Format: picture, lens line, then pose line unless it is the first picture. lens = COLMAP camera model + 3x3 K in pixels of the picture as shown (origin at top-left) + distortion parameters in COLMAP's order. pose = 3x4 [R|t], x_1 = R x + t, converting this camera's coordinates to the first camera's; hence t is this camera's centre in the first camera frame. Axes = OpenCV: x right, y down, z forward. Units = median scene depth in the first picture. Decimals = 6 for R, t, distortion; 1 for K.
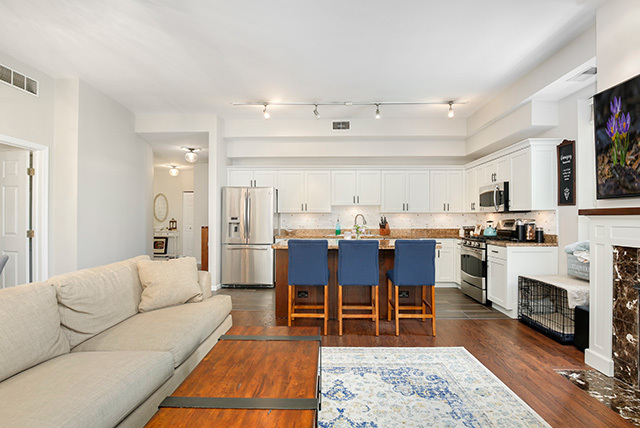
lens RADIAL K [[316.8, 0, 327.0], [0, 316.8, 216.3], [0, 0, 1]] dist [-0.018401, 0.001056]
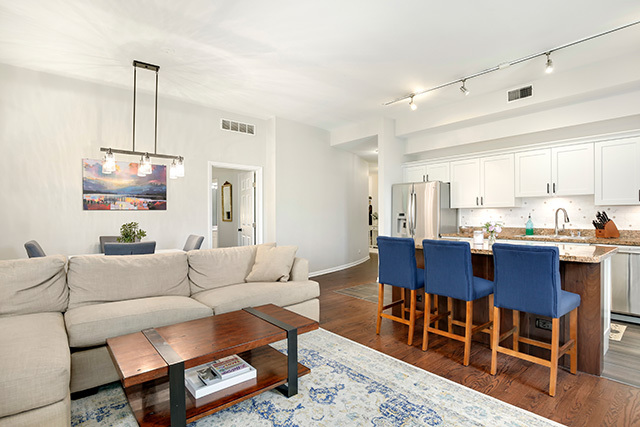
lens RADIAL K [[316.8, 0, 327.8], [0, 316.8, 211.8], [0, 0, 1]] dist [-0.018401, 0.001056]
pose [[0.675526, -0.011479, -0.737247, 0.339231], [0.008120, 0.999934, -0.008128, 0.004683], [0.737292, -0.000495, 0.675574, 0.159718]]
